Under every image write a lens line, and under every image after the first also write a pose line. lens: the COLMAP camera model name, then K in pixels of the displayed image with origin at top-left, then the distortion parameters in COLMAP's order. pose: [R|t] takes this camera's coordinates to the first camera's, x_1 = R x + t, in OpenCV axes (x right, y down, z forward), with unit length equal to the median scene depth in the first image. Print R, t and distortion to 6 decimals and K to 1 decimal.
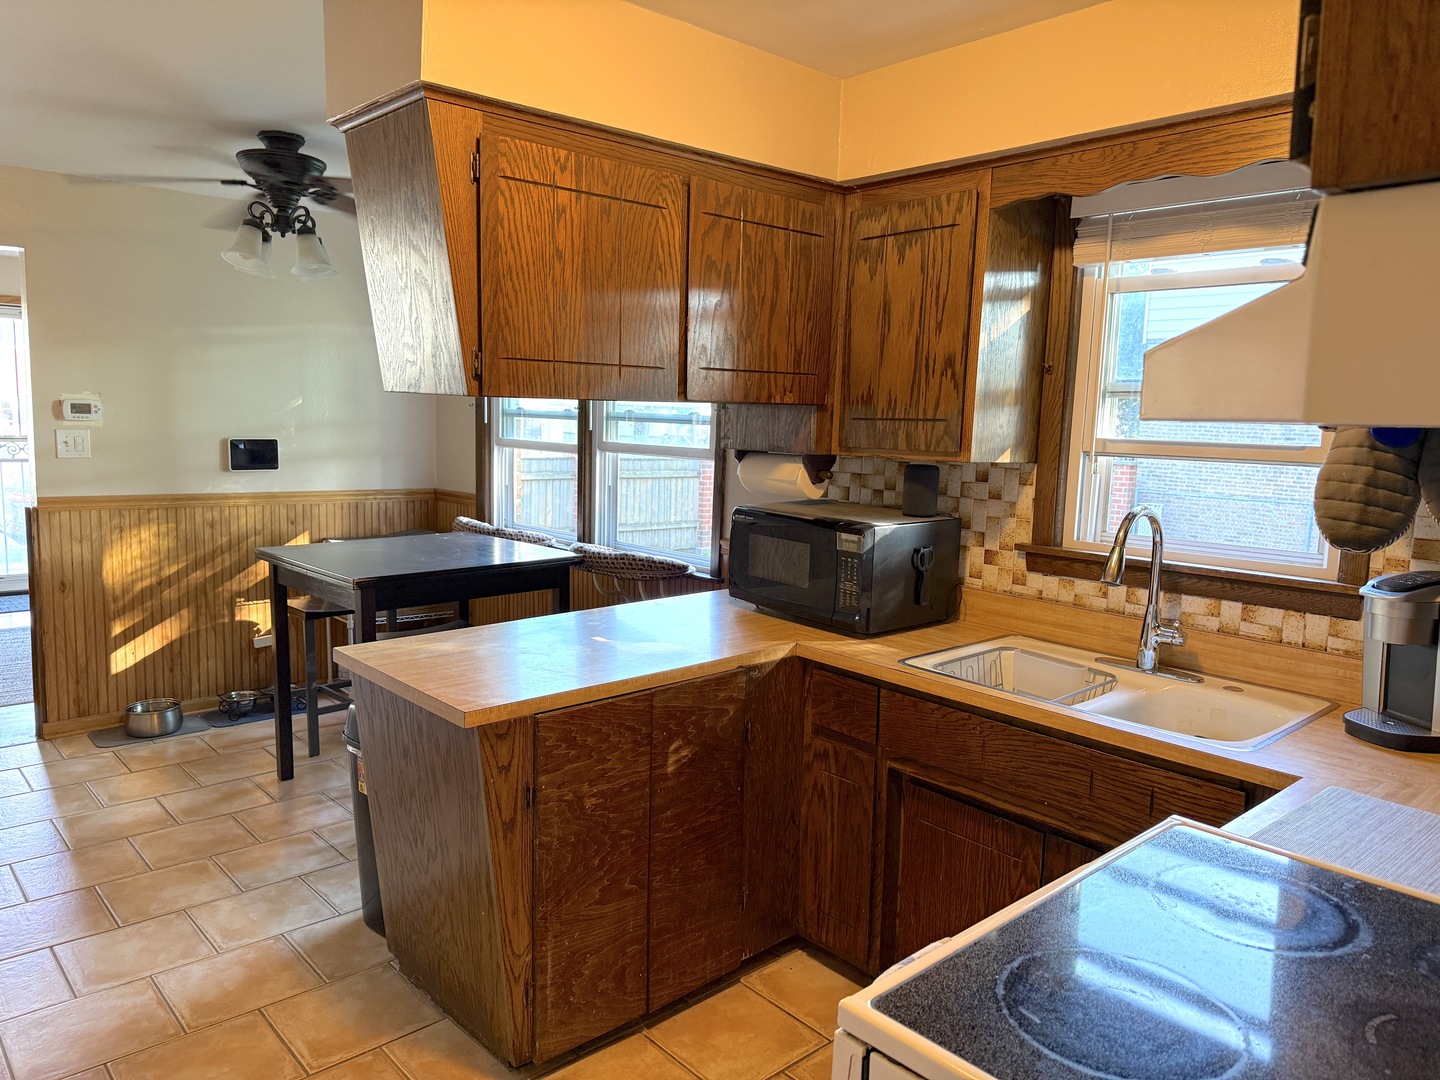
lens RADIAL K [[1011.7, 0, 720.0], [0, 1011.7, 540.0], [0, 0, 1]] dist [0.007708, -0.004023]
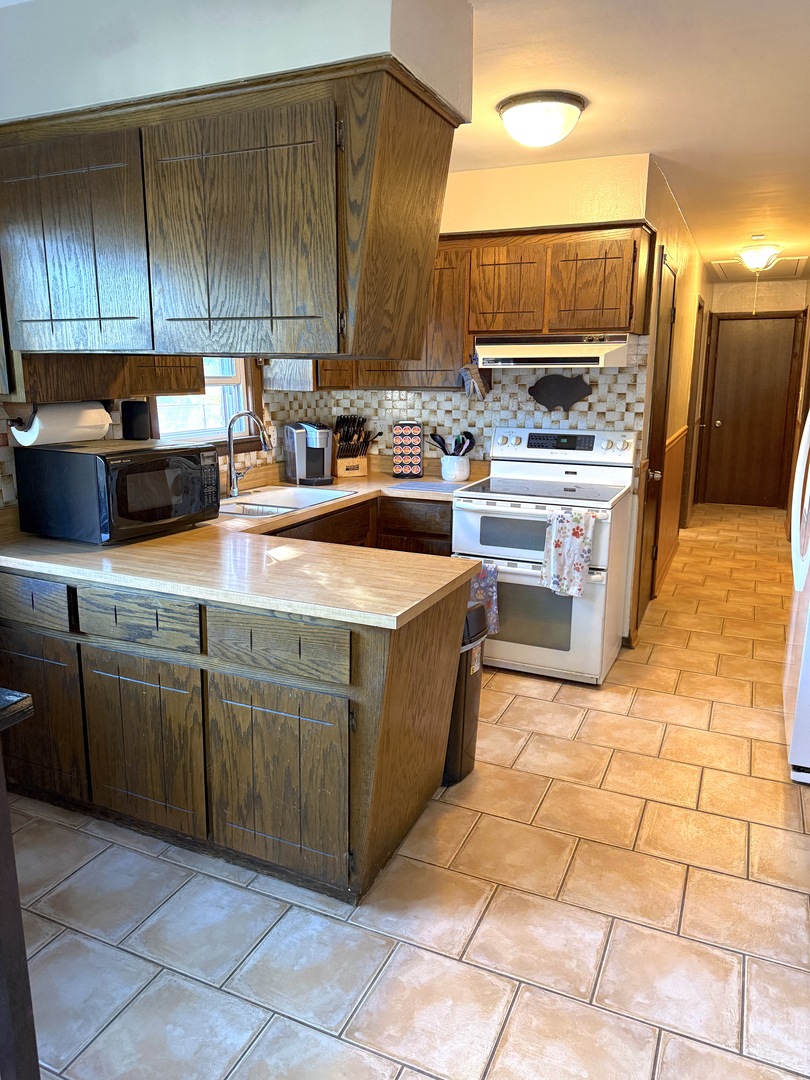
lens RADIAL K [[762.8, 0, 405.0], [0, 762.8, 540.0], [0, 0, 1]] dist [0.032855, 0.002273]
pose [[-0.399126, -0.227658, 0.888183, -0.567098], [0.099396, 0.952234, 0.288741, -0.100465], [-0.911492, 0.203526, -0.357433, 0.682134]]
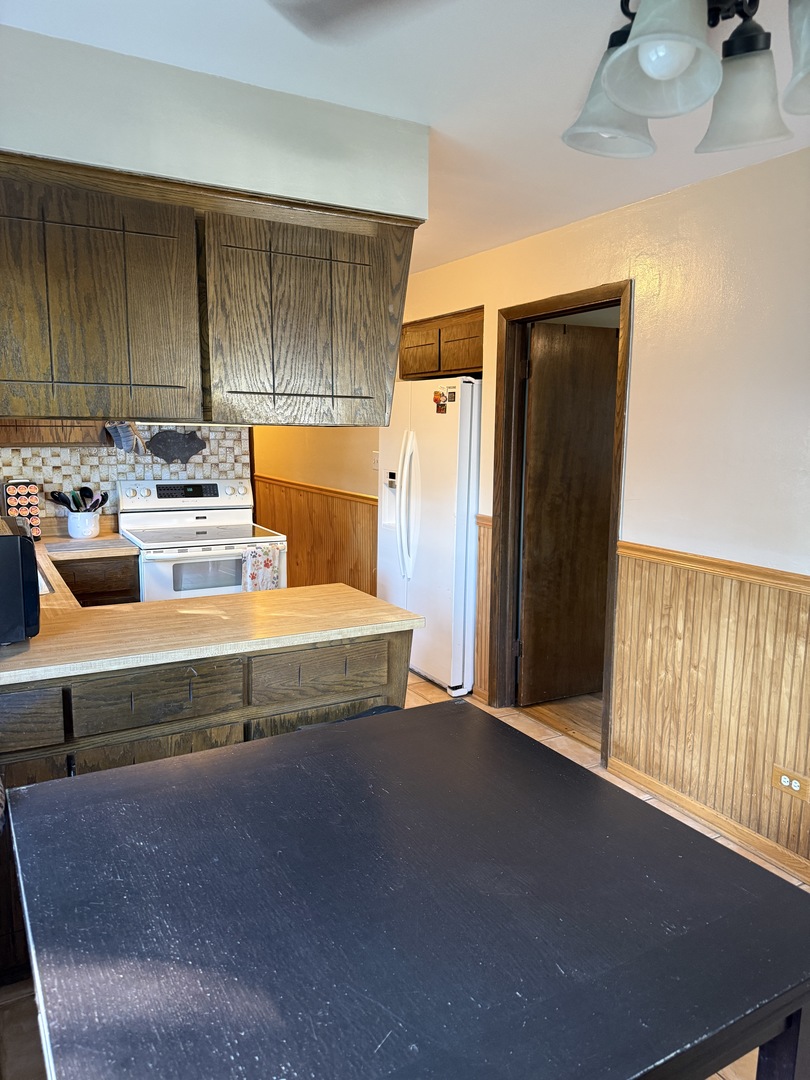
lens RADIAL K [[750.5, 0, 405.0], [0, 750.5, 540.0], [0, 0, 1]] dist [0.116728, -0.001868]
pose [[-0.973557, -0.074200, 0.216060, -0.308257], [-0.011519, 0.960523, 0.277964, -0.149433], [-0.228155, 0.268124, -0.935978, 1.049124]]
